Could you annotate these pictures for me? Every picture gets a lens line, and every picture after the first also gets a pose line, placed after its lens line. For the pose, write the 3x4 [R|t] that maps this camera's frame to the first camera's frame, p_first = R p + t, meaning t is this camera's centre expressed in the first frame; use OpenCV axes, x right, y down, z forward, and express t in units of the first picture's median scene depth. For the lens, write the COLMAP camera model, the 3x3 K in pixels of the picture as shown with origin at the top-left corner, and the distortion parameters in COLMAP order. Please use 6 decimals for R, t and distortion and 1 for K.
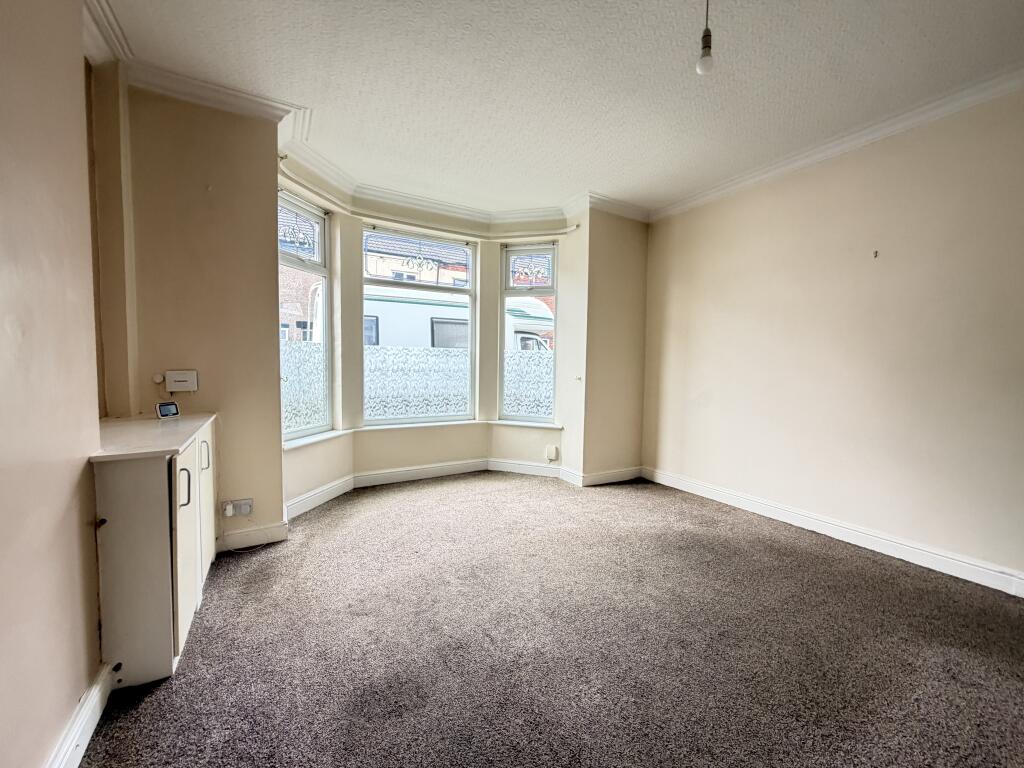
lens RADIAL K [[407.9, 0, 508.5], [0, 407.9, 384.8], [0, 0, 1]] dist [-0.000698, 0.000035]
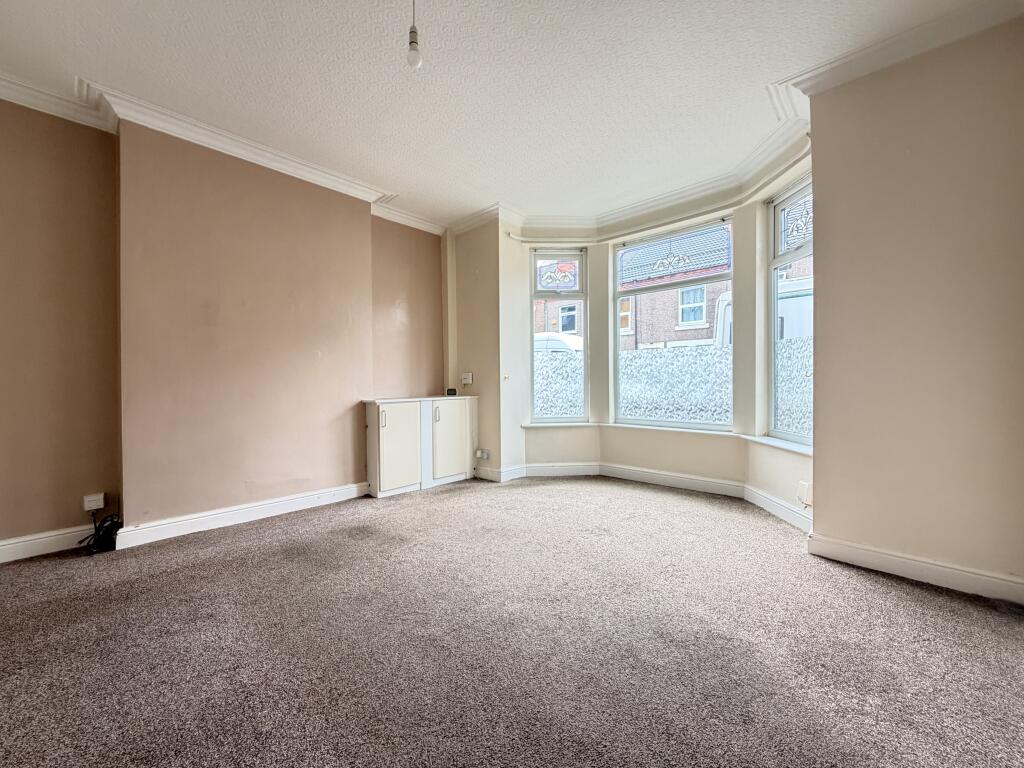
lens RADIAL K [[407.9, 0, 507.7], [0, 407.9, 384.4], [0, 0, 1]] dist [-0.000698, 0.000035]
pose [[0.290958, -0.009895, -0.956685, 0.648829], [-0.040215, 0.998936, -0.022563, 0.032964], [0.955890, 0.045038, 0.290250, 0.398553]]
